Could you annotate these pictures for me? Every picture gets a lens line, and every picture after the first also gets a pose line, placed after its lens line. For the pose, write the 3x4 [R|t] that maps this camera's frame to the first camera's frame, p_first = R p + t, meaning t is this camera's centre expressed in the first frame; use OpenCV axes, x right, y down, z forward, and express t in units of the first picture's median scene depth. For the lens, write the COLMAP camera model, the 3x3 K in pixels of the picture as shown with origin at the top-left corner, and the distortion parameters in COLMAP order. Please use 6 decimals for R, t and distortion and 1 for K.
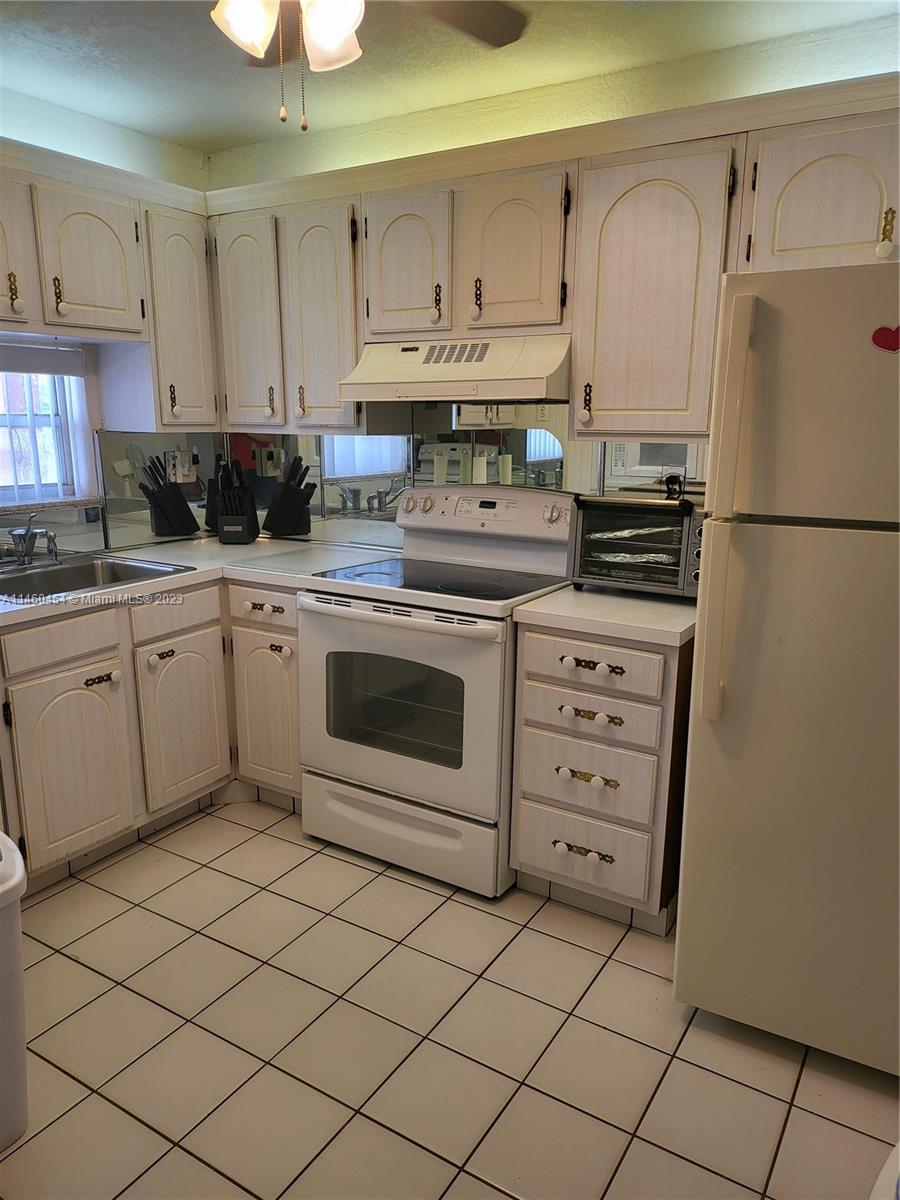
lens RADIAL K [[840.6, 0, 442.1], [0, 840.6, 604.1], [0, 0, 1]] dist [0.054893, -0.057595]
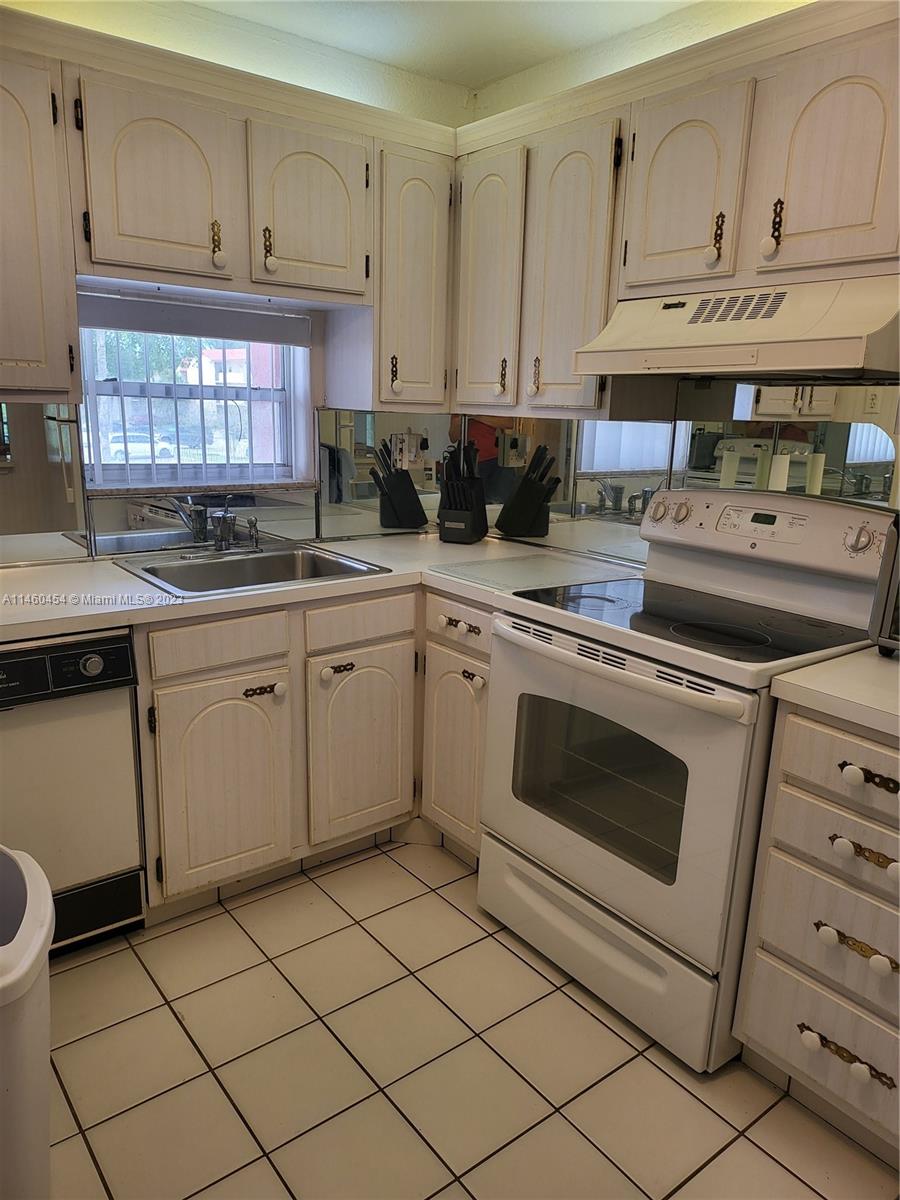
lens RADIAL K [[840.6, 0, 449.3], [0, 840.6, 610.0], [0, 0, 1]] dist [0.054893, -0.057595]
pose [[0.941325, 0.104549, -0.320900, 0.044904], [-0.099449, 0.994519, 0.032288, -0.038769], [0.322517, 0.001520, 0.946562, 0.230673]]
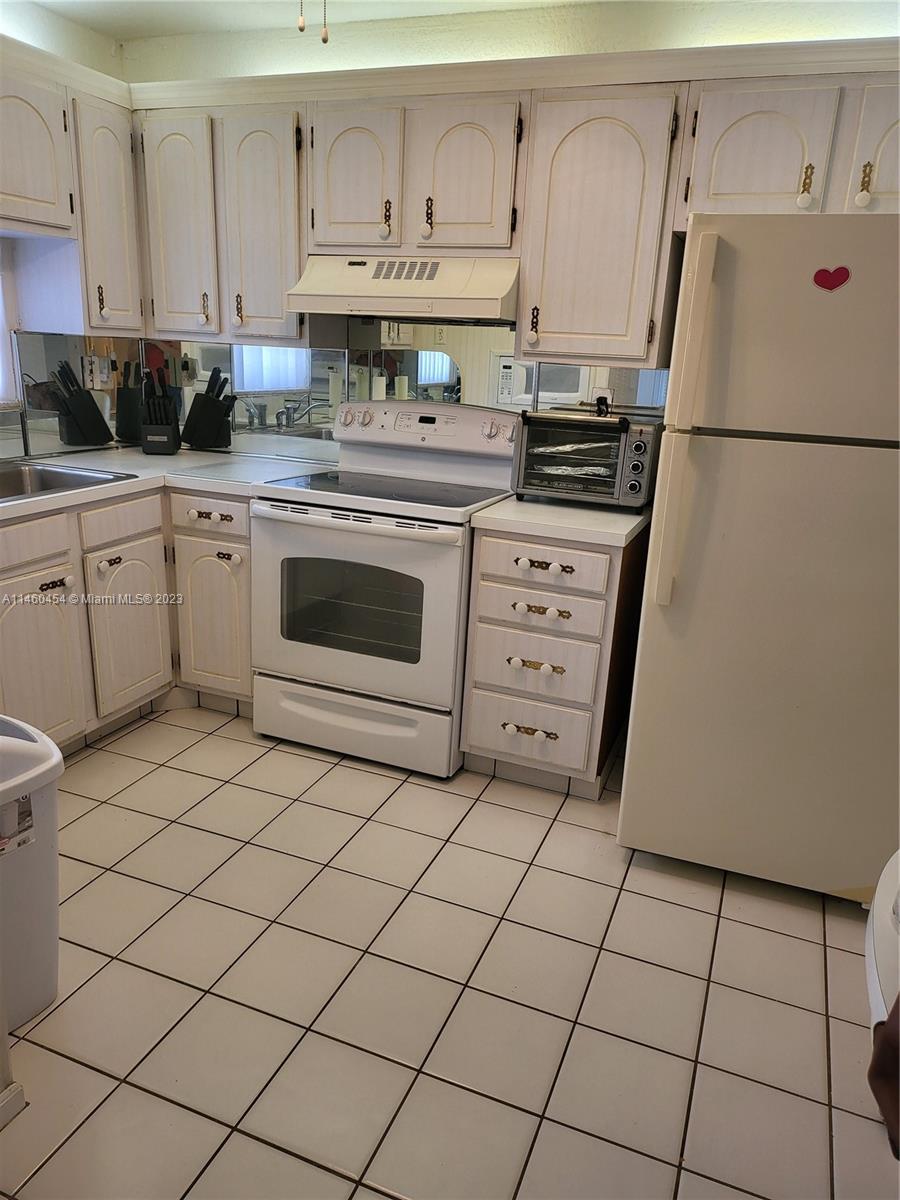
lens RADIAL K [[840.6, 0, 449.5], [0, 840.6, 593.9], [0, 0, 1]] dist [0.054893, -0.057595]
pose [[0.983540, -0.009495, 0.180439, -0.120786], [-0.003633, 0.997377, 0.072285, 0.024734], [-0.180652, -0.071751, 0.980926, -0.061064]]
